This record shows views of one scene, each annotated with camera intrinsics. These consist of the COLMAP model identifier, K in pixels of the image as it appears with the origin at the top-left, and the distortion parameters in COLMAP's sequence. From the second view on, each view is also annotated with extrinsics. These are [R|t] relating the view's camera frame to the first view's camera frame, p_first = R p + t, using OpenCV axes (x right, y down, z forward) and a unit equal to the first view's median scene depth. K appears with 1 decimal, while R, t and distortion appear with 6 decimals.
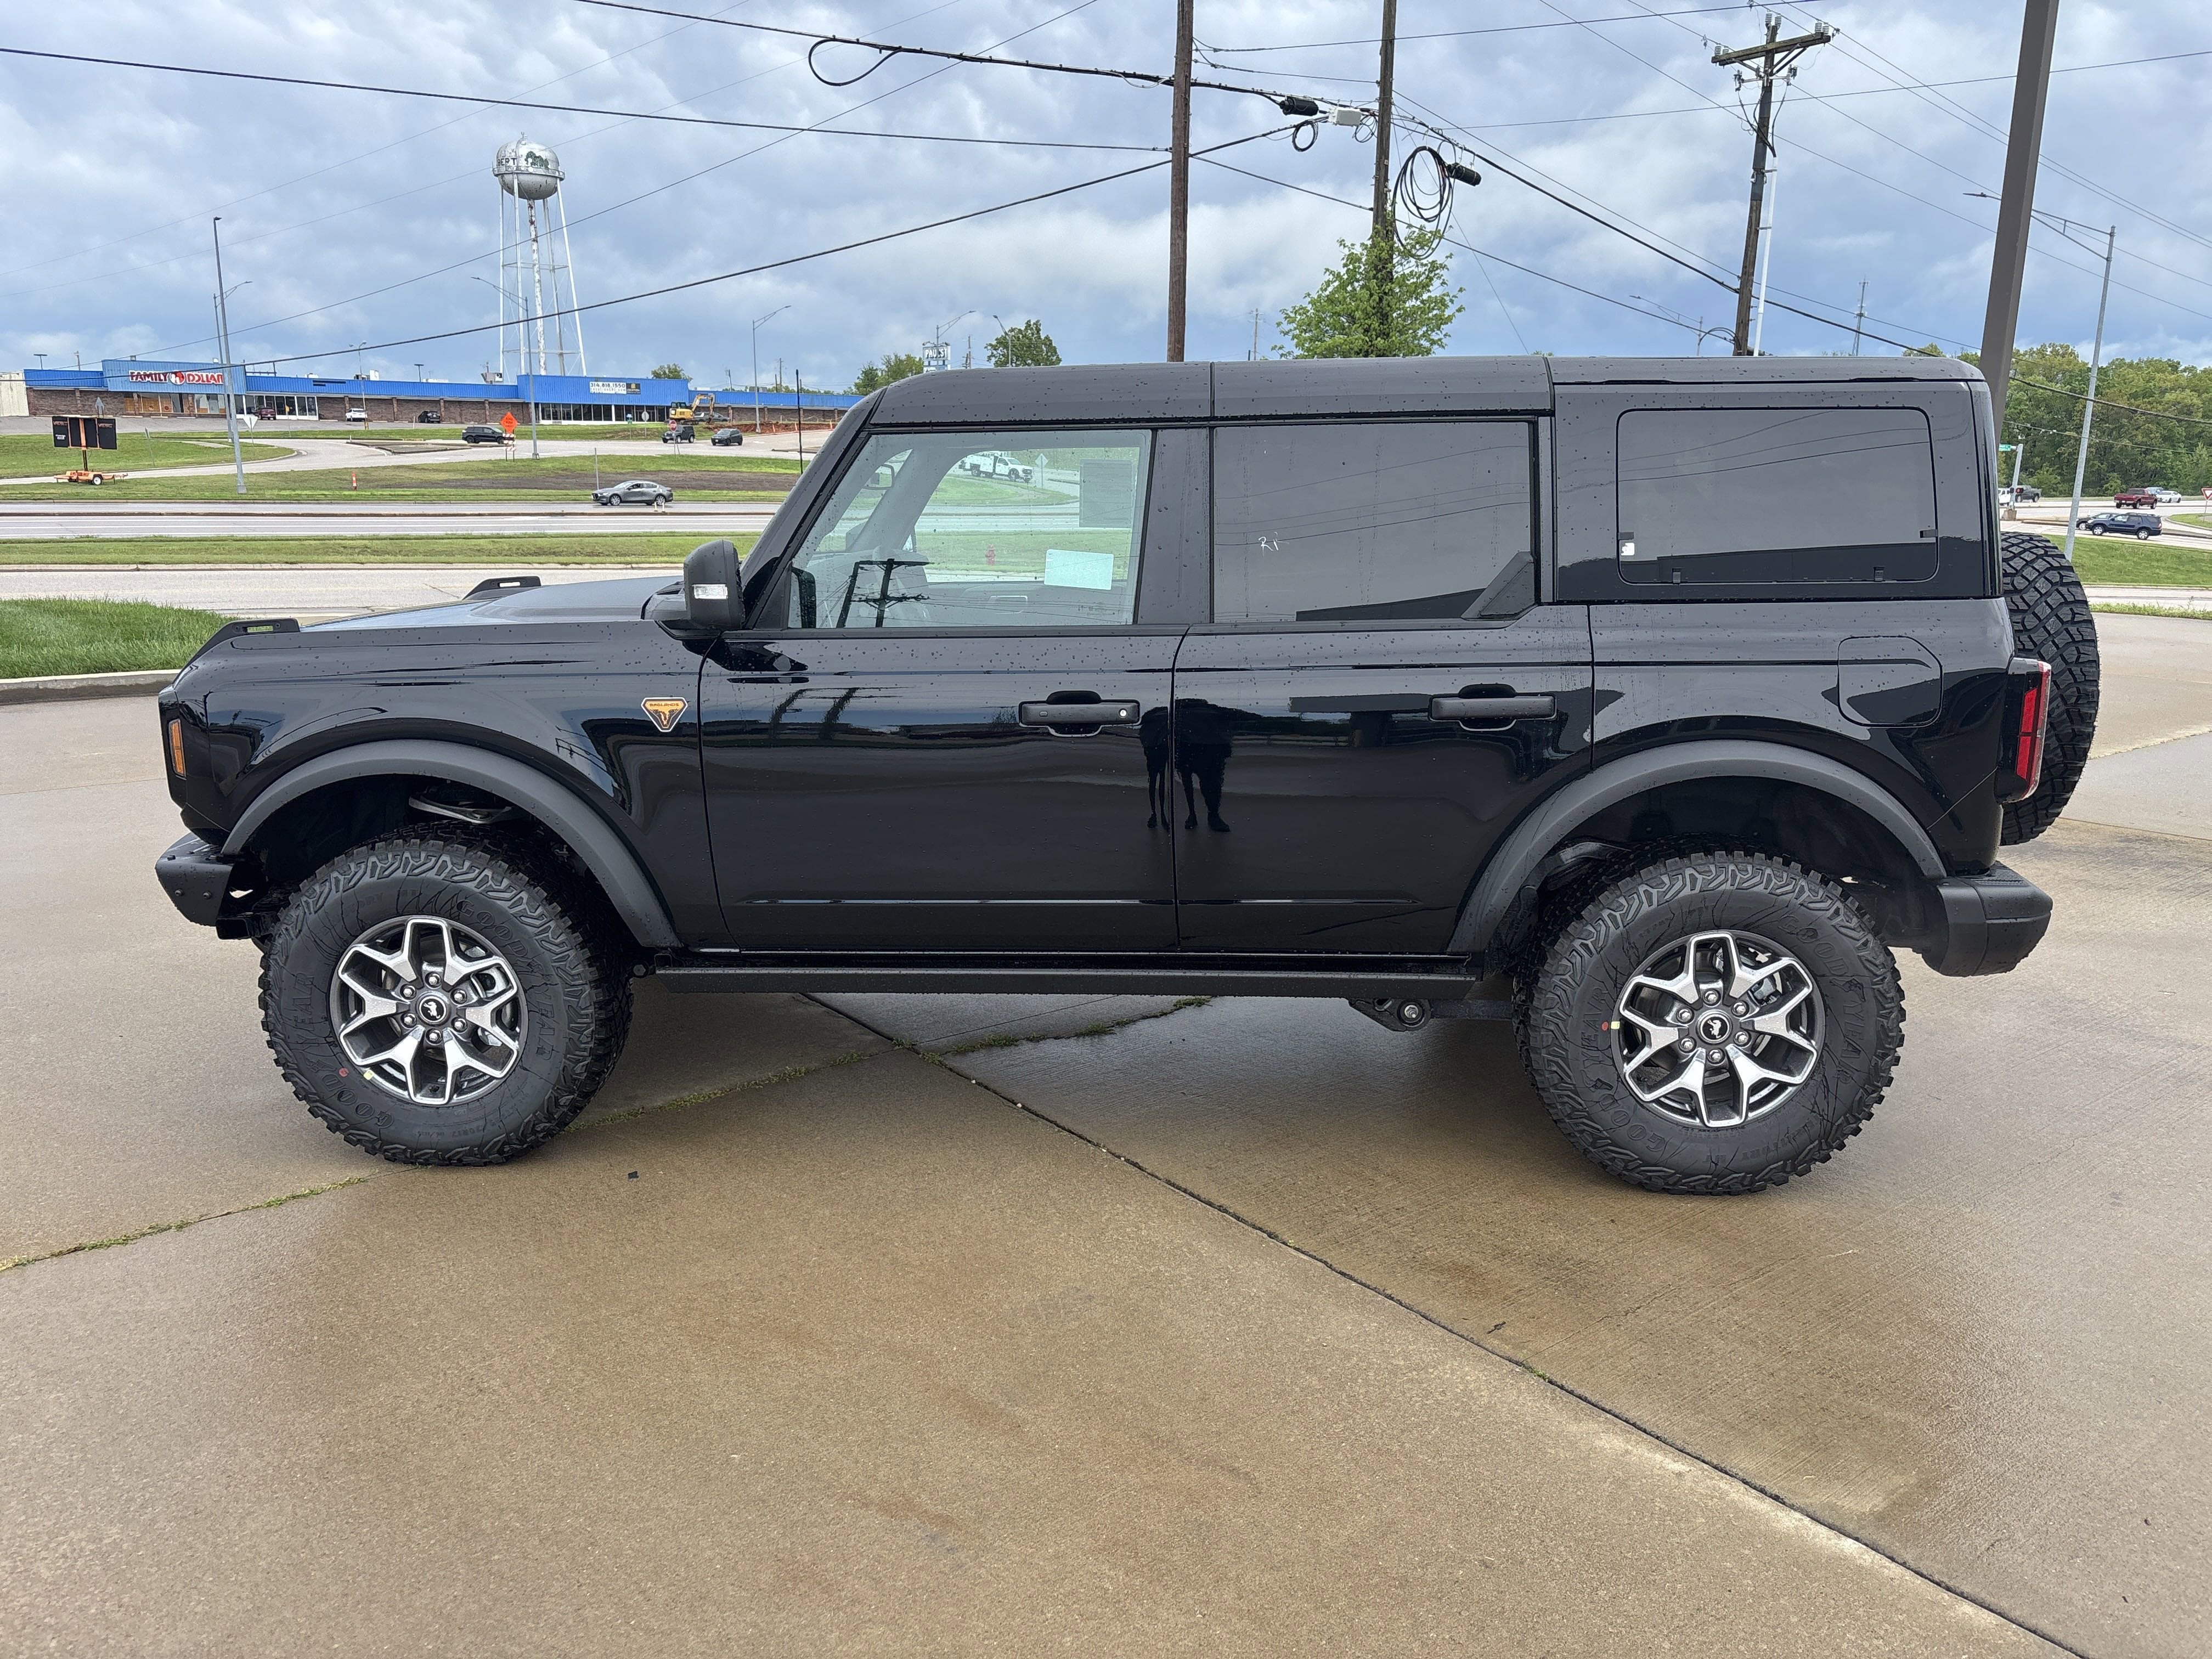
lens RADIAL K [[1649.5, 0, 1106.0], [0, 1649.5, 829.5], [0, 0, 1]] dist [0.035067, -0.037690]
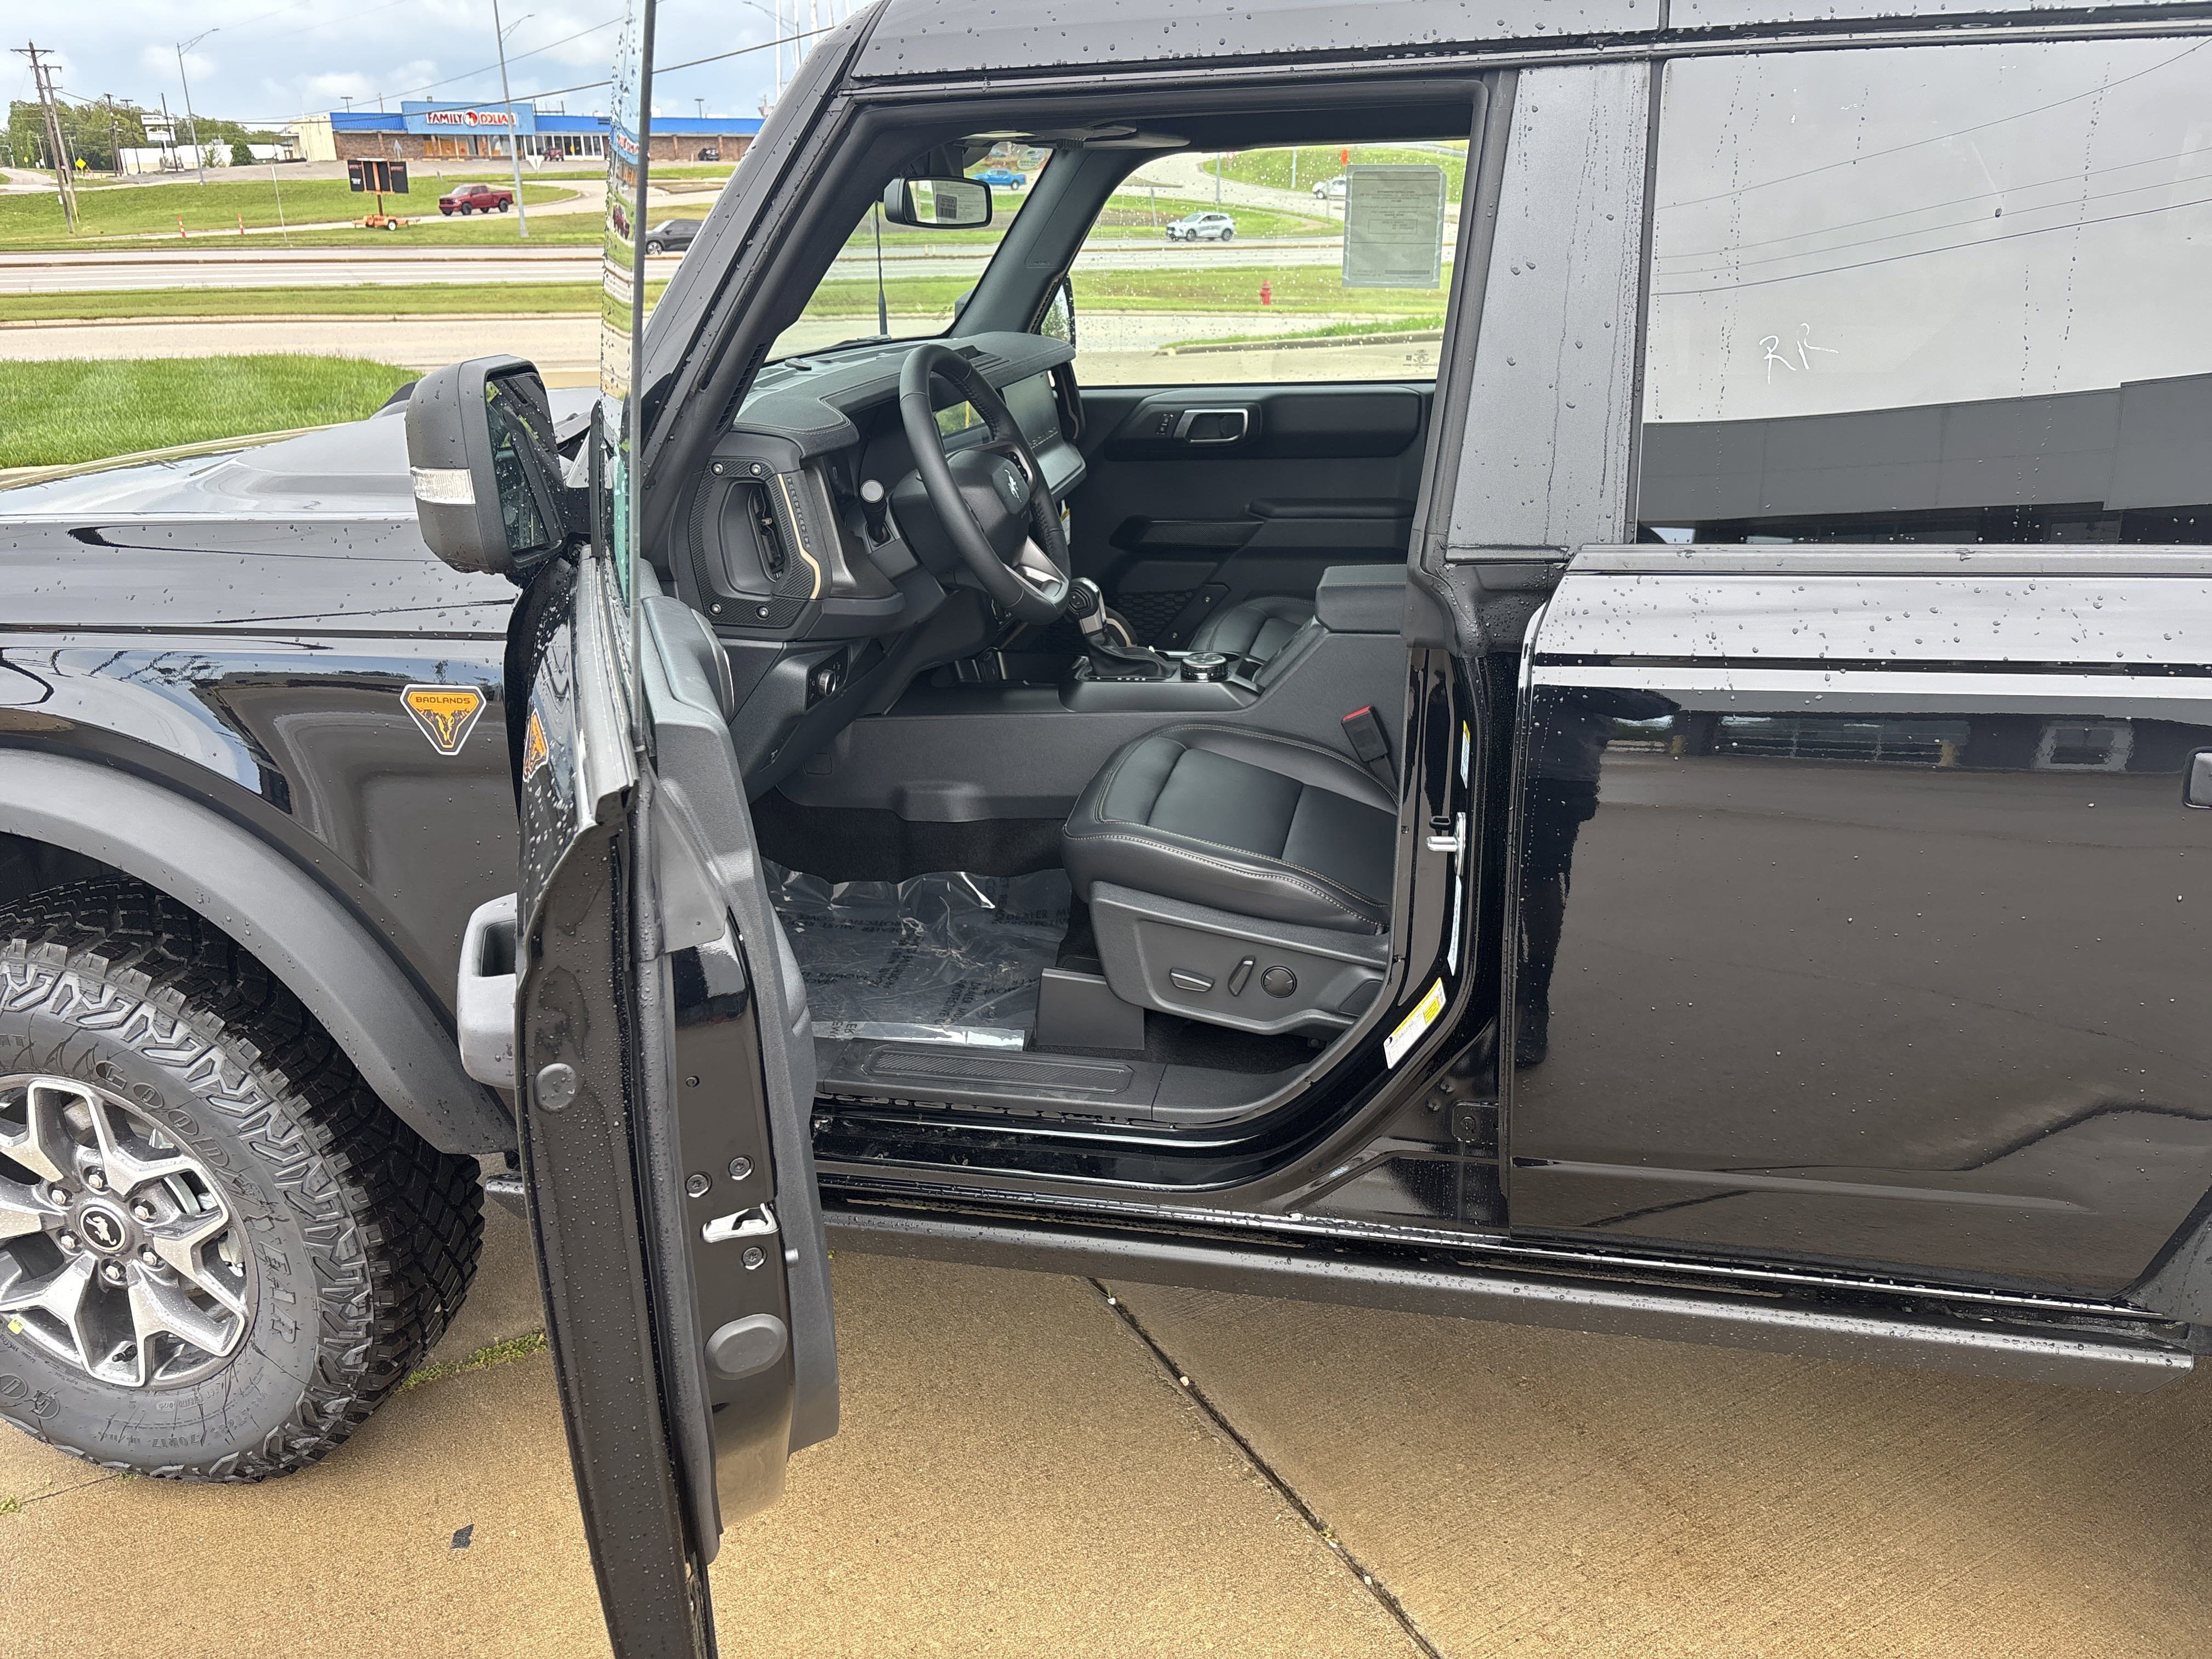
lens RADIAL K [[1686.6, 0, 1112.6], [0, 1686.6, 824.3], [0, 0, 1]] dist [0.026767, -0.003731]
pose [[0.987682, 0.039573, -0.151386, 0.002654], [-0.018305, 0.990070, 0.139377, -0.108537], [0.155398, -0.134889, 0.978599, 0.521947]]
